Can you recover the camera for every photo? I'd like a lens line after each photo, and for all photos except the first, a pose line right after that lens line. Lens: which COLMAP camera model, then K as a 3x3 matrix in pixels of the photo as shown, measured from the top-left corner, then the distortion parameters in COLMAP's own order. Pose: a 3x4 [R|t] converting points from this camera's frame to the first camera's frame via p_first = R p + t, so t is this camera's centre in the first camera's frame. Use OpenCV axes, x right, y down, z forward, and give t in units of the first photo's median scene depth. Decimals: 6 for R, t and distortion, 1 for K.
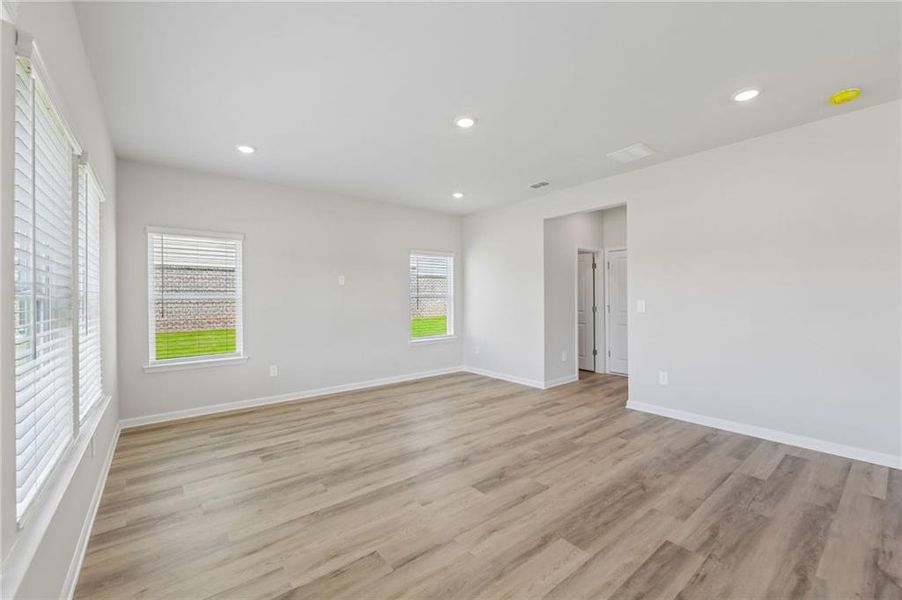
lens RADIAL K [[369.4, 0, 449.6], [0, 369.4, 296.0], [0, 0, 1]] dist [-0.008014, -0.000258]
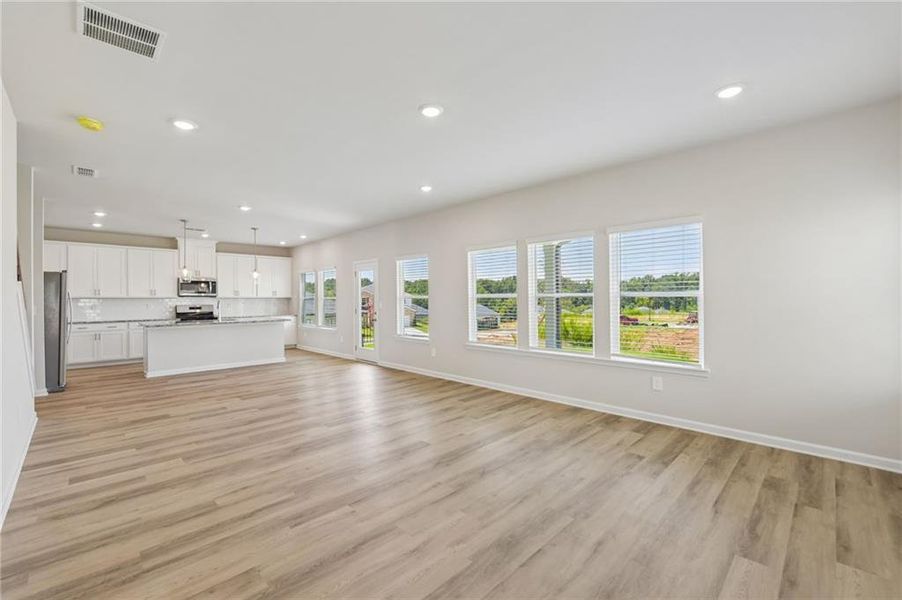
lens RADIAL K [[378.3, 0, 448.0], [0, 378.3, 299.6], [0, 0, 1]] dist [-0.007357, 0.000133]
pose [[-0.994078, 0.016183, -0.107459, 0.107840], [0.016577, 0.999859, -0.002776, 0.009755], [0.107399, -0.004541, -0.994206, 1.891468]]
